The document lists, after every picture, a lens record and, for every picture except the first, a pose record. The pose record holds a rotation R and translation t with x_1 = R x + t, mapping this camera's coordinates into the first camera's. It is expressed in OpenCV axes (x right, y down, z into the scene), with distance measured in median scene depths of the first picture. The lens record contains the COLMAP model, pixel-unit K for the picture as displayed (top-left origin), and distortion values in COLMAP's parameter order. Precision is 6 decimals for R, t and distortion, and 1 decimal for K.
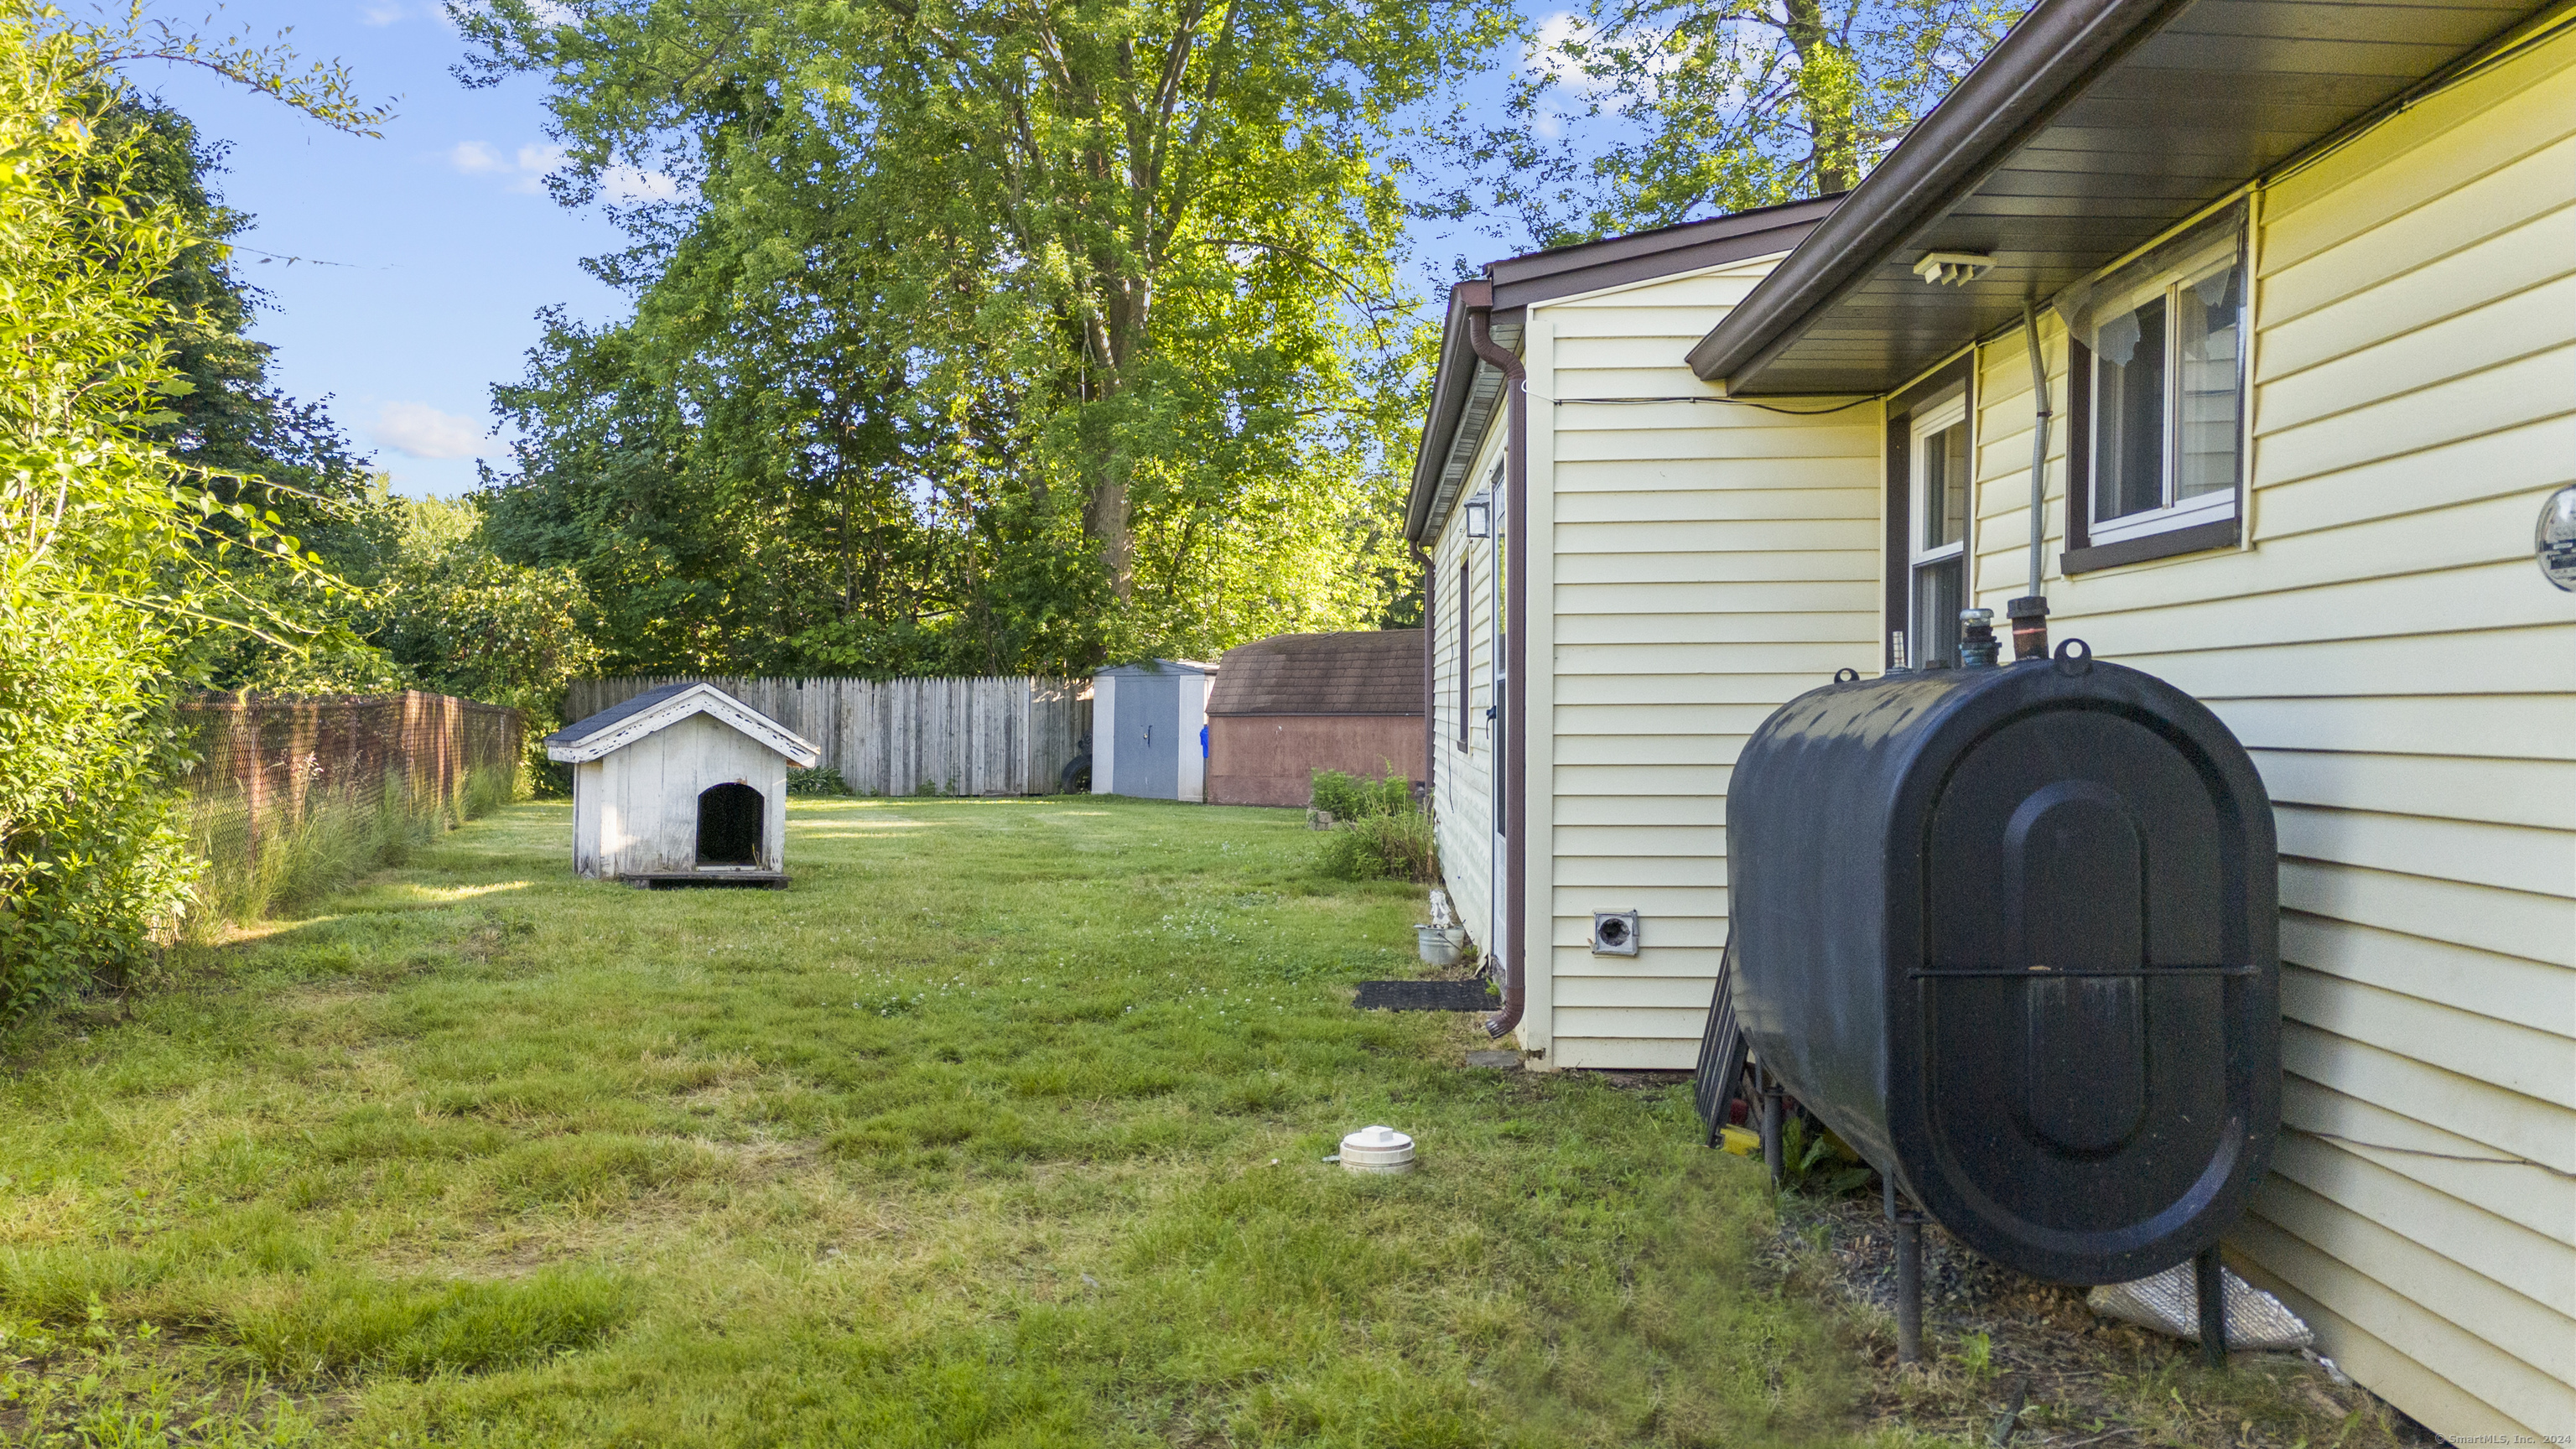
lens RADIAL K [[1821.6, 0, 1295.7], [0, 1821.6, 727.9], [0, 0, 1]] dist [0.083681, -0.005145]
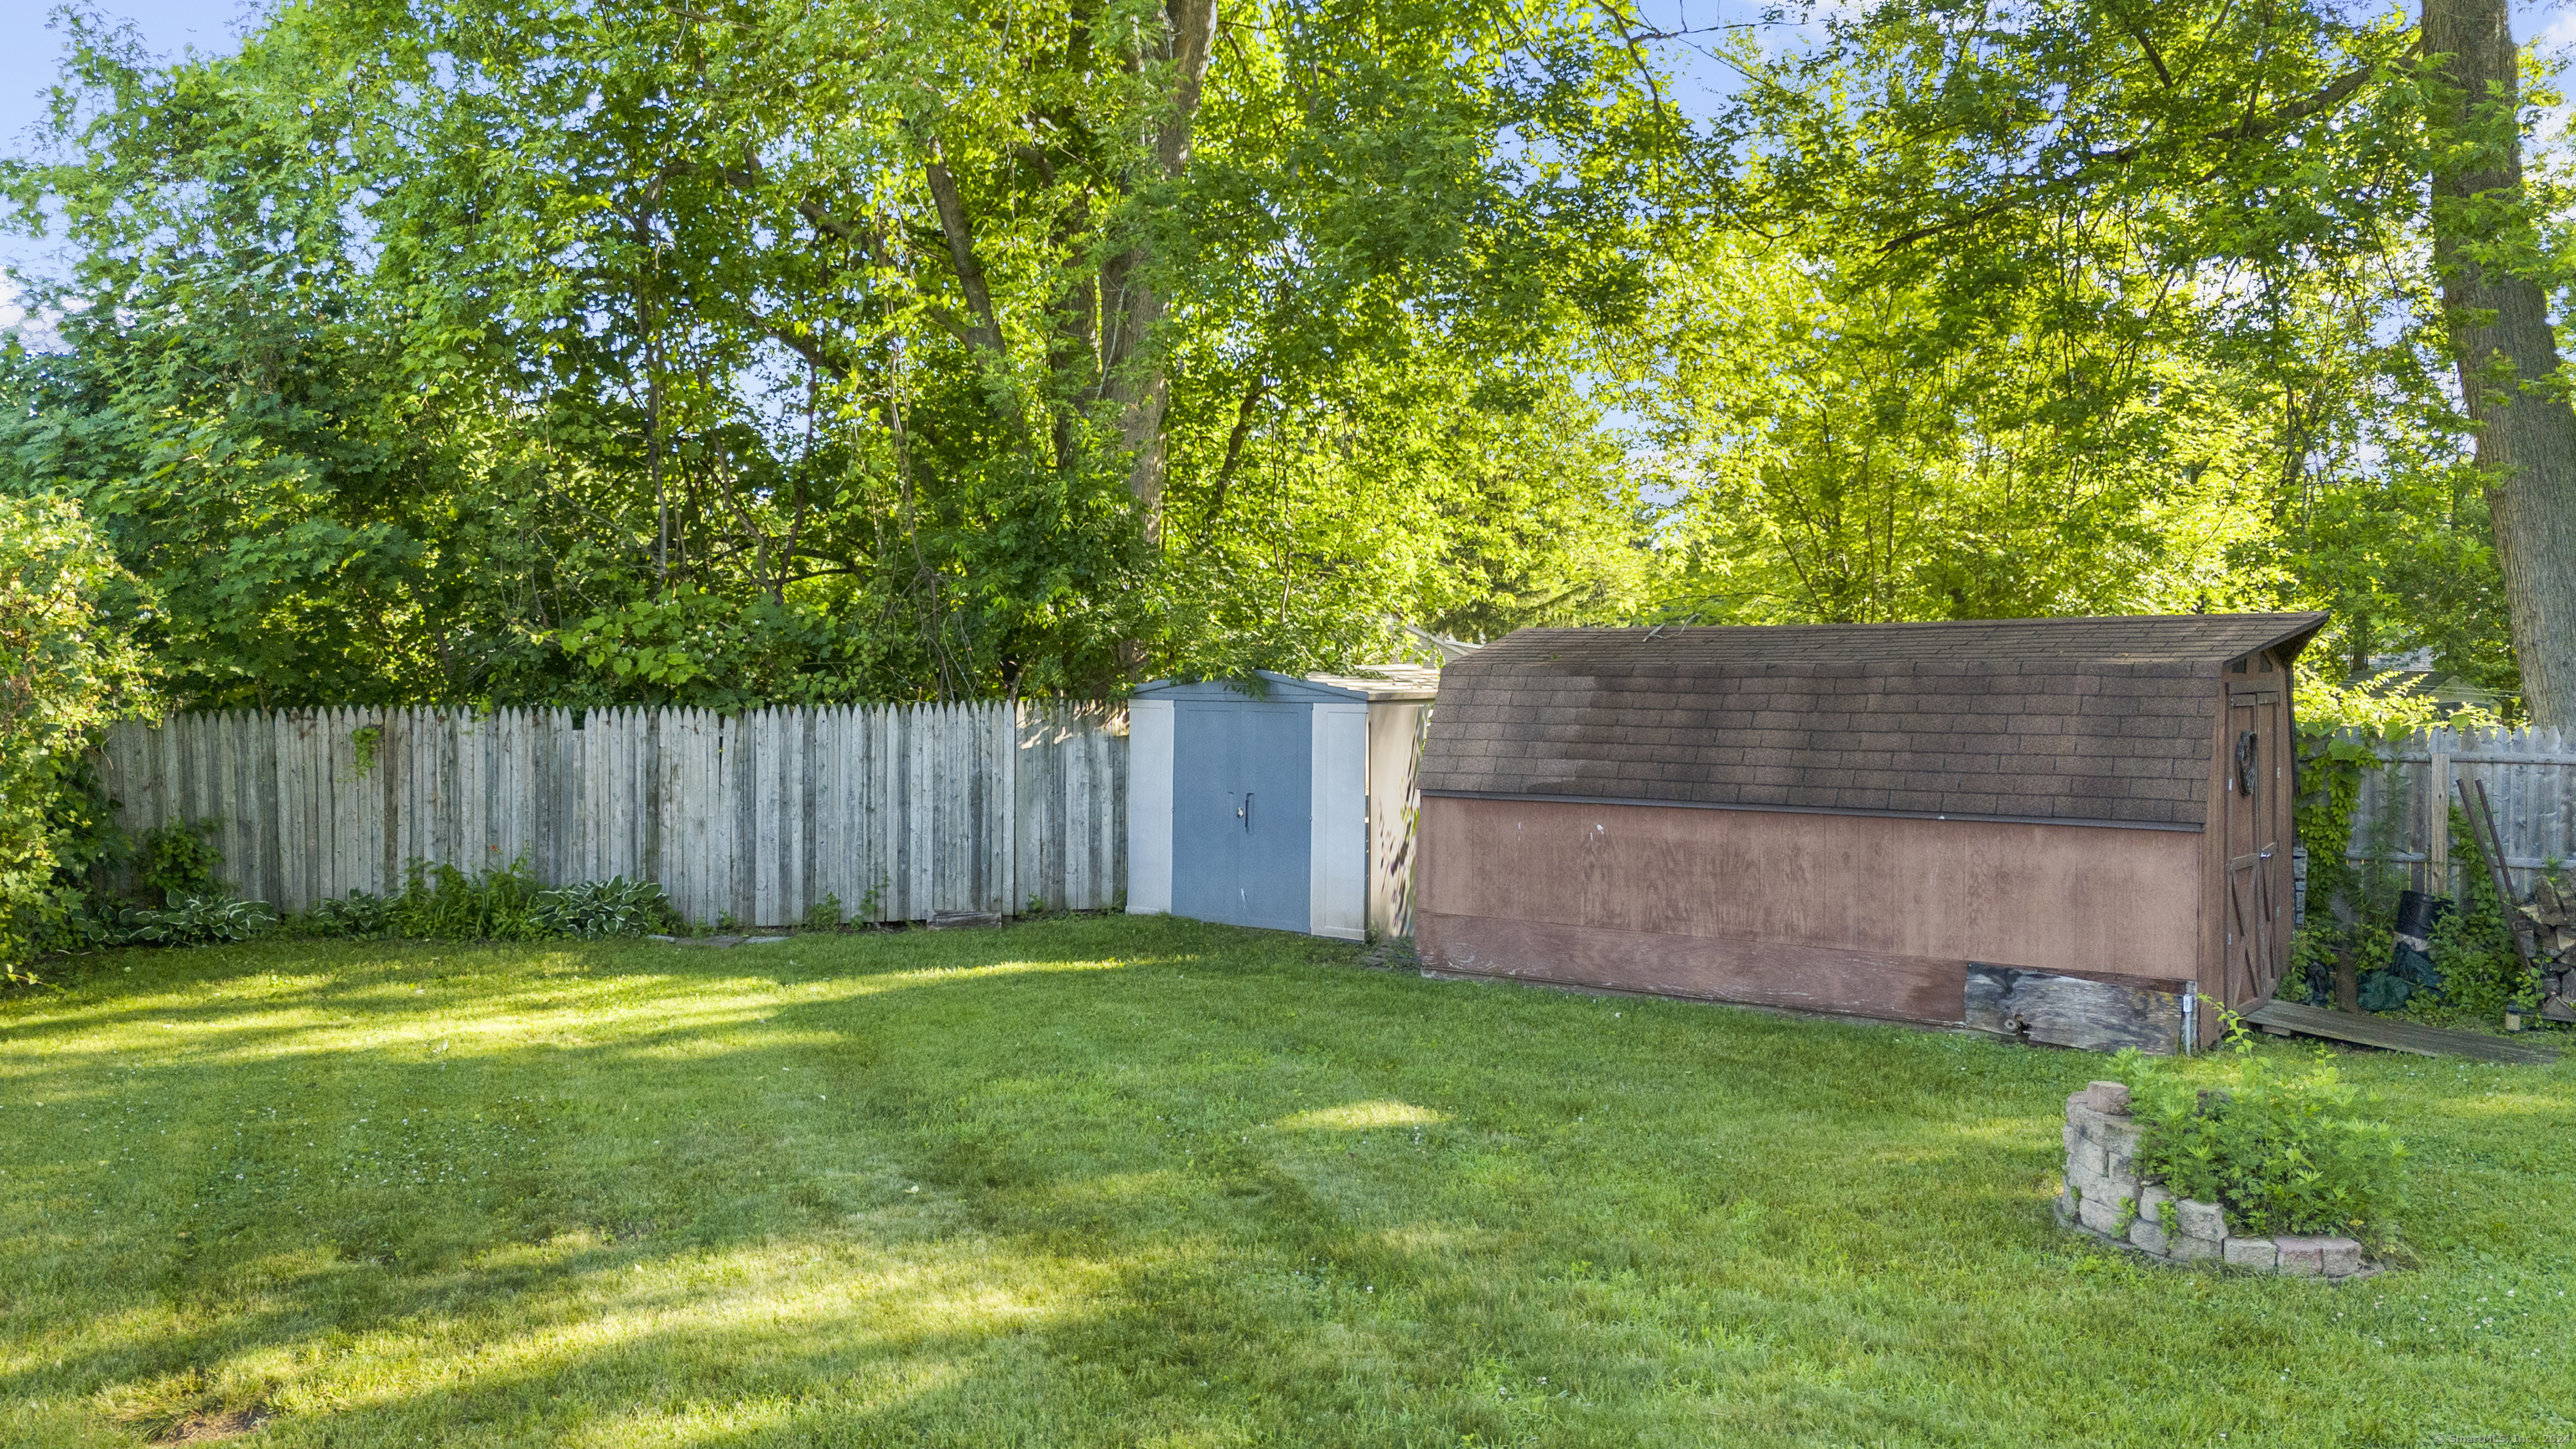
lens RADIAL K [[1821.6, 0, 1237.5], [0, 1821.6, 684.0], [0, 0, 1]] dist [0.083681, -0.005145]
pose [[0.995228, -0.007450, 0.097289, -0.132750], [0.006289, 0.999905, 0.012232, -0.039495], [-0.097371, -0.011562, 0.995181, 0.452373]]
